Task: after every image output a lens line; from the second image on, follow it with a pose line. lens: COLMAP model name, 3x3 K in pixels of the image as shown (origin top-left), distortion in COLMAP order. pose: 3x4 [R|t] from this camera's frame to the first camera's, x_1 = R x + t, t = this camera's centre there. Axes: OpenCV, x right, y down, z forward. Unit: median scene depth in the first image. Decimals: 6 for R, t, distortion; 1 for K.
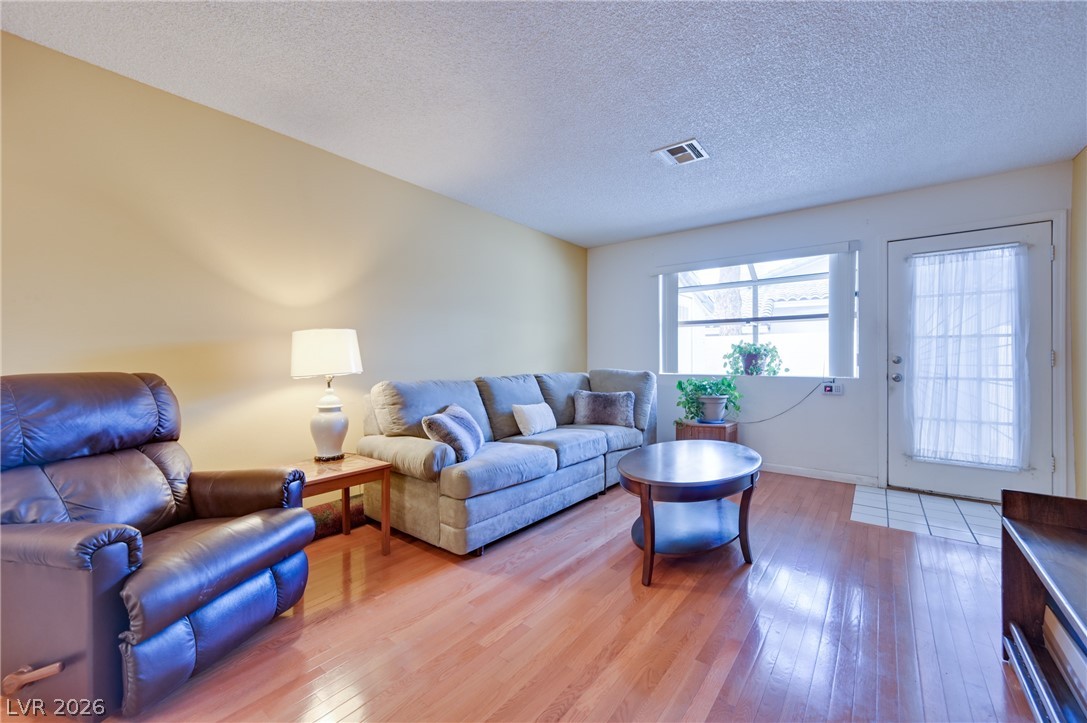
lens RADIAL K [[437.2, 0, 540.8], [0, 437.2, 360.4], [0, 0, 1]] dist [0.001950, -0.000565]
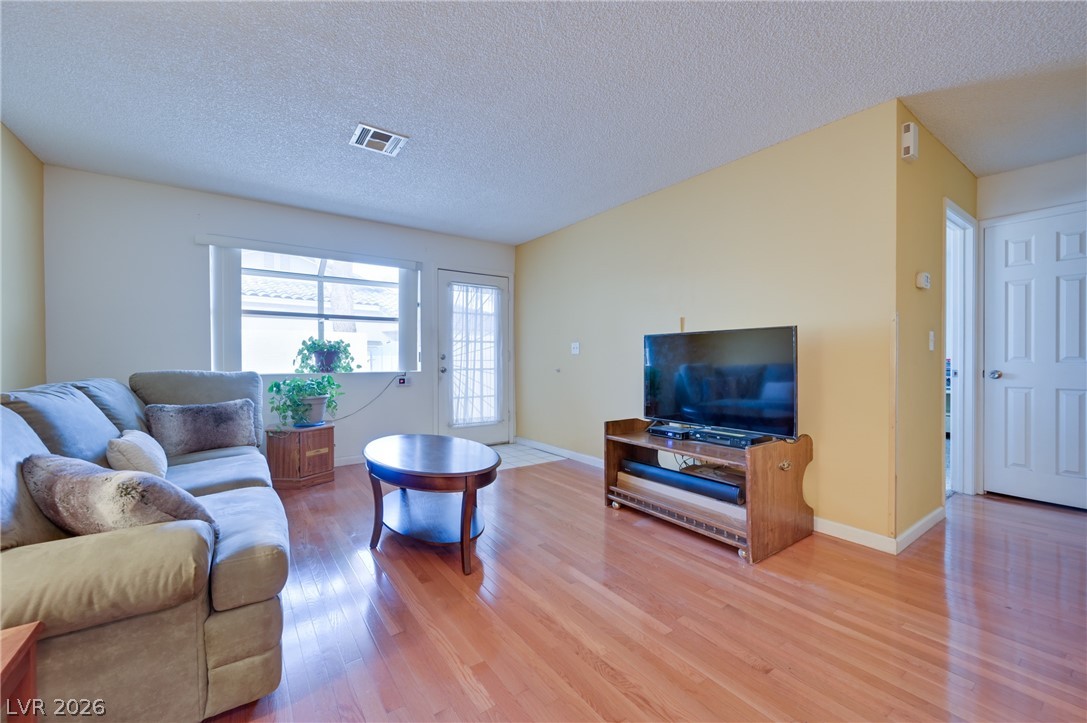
lens RADIAL K [[437.2, 0, 548.2], [0, 437.2, 358.7], [0, 0, 1]] dist [0.001950, -0.000565]
pose [[0.279857, -0.004552, 0.960031, -0.390089], [0.000416, 0.999989, 0.004620, -0.001806], [-0.960042, -0.000894, 0.279855, 0.293882]]
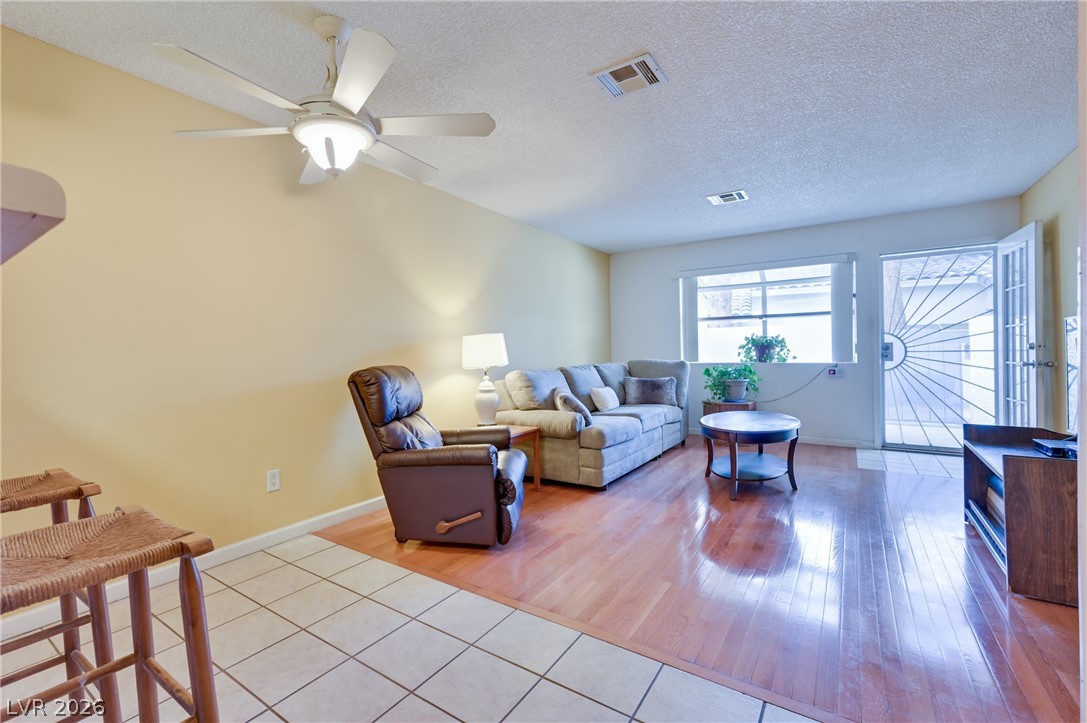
lens RADIAL K [[473.7, 0, 482.5], [0, 473.7, 356.8], [0, 0, 1]] dist [0.002480, -0.002649]
pose [[0.999845, -0.017604, -0.000010, -0.343978], [0.017603, 0.999811, 0.008192, -0.006975], [-0.000134, -0.008191, 0.999966, -0.354497]]
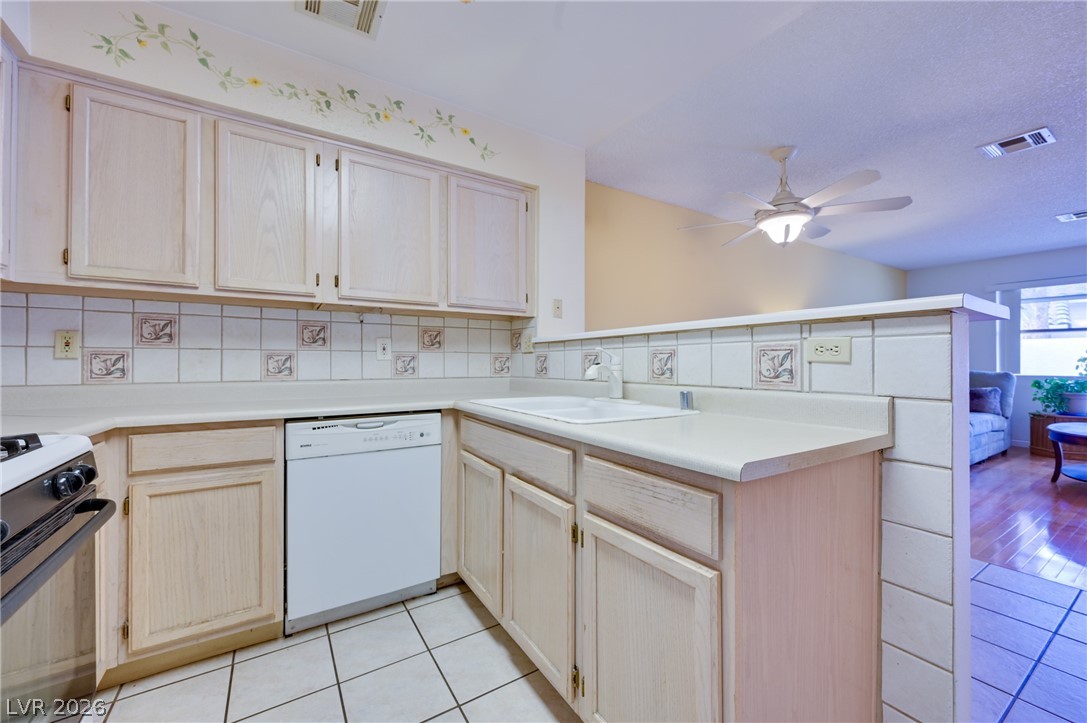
lens RADIAL K [[437.2, 0, 543.5], [0, 437.2, 359.8], [0, 0, 1]] dist [0.001950, -0.000565]
pose [[0.942064, 0.000417, -0.335434, -0.636603], [-0.001569, 0.999994, -0.003161, -0.004153], [0.335431, 0.003504, 0.942058, -0.680215]]
